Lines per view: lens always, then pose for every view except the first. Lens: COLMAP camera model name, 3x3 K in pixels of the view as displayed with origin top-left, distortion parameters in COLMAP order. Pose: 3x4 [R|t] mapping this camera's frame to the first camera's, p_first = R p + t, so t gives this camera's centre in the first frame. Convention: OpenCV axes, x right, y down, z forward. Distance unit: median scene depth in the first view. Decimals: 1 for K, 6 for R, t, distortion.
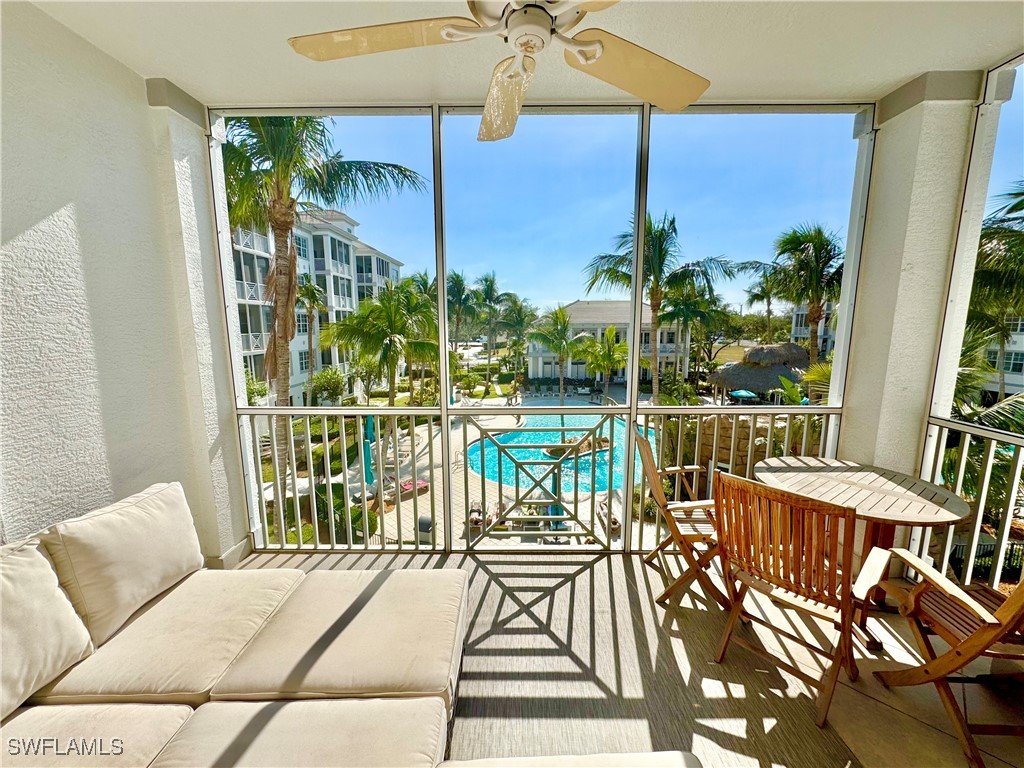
lens RADIAL K [[409.2, 0, 513.3], [0, 409.2, 385.3], [0, 0, 1]] dist [-0.001349, -0.000118]
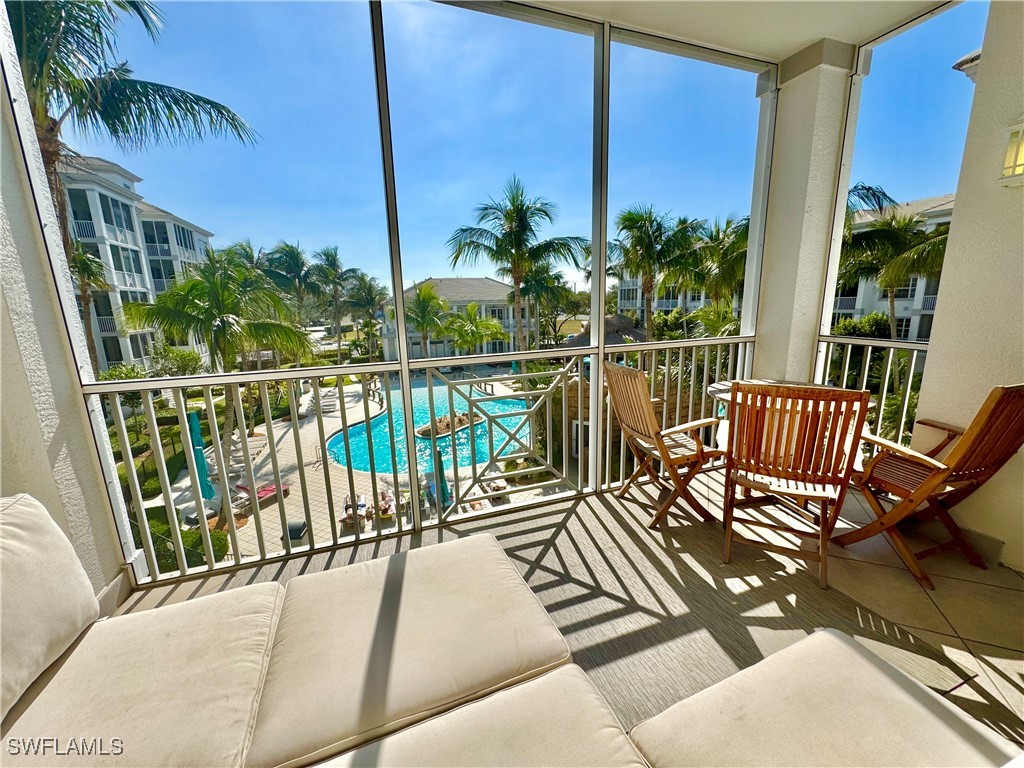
lens RADIAL K [[409.2, 0, 513.8], [0, 409.2, 385.5], [0, 0, 1]] dist [-0.001349, -0.000118]
pose [[0.934305, -0.093057, 0.344114, -0.242260], [0.076865, 0.995208, 0.060433, 0.068409], [-0.348089, -0.030013, 0.936981, 0.133613]]
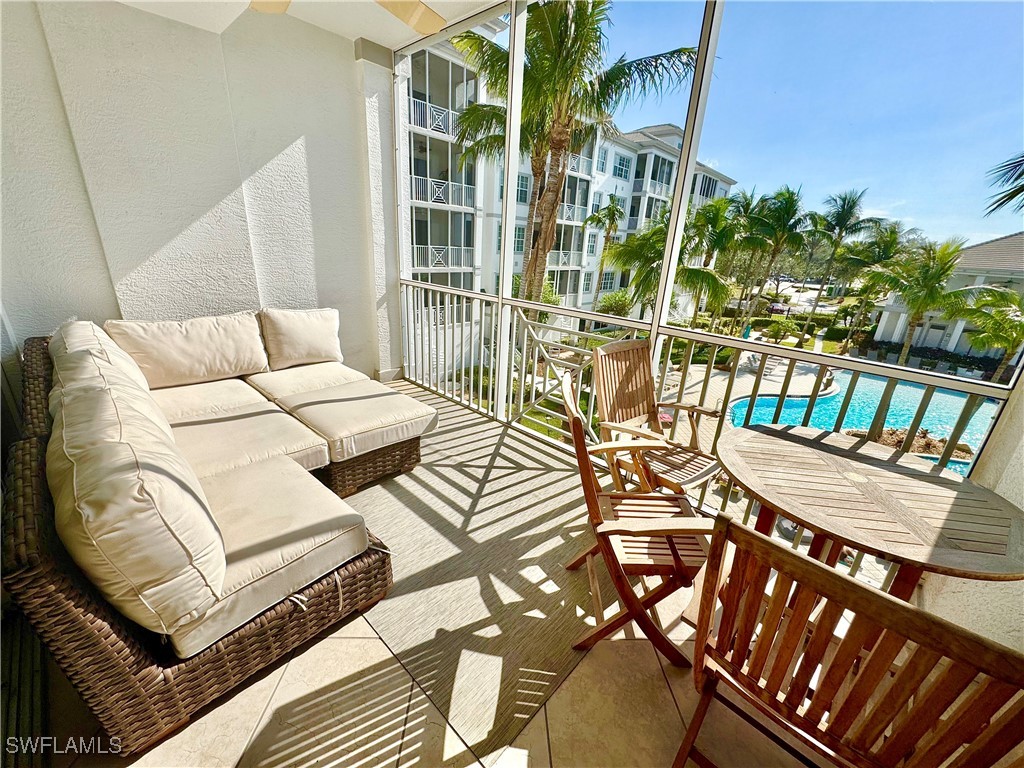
lens RADIAL K [[409.2, 0, 511.6], [0, 409.2, 385.8], [0, 0, 1]] dist [-0.001349, -0.000118]
pose [[0.735142, 0.266637, -0.623274, 0.619758], [-0.159465, 0.961619, 0.223295, 0.032478], [0.658891, -0.064763, 0.749446, 0.131006]]
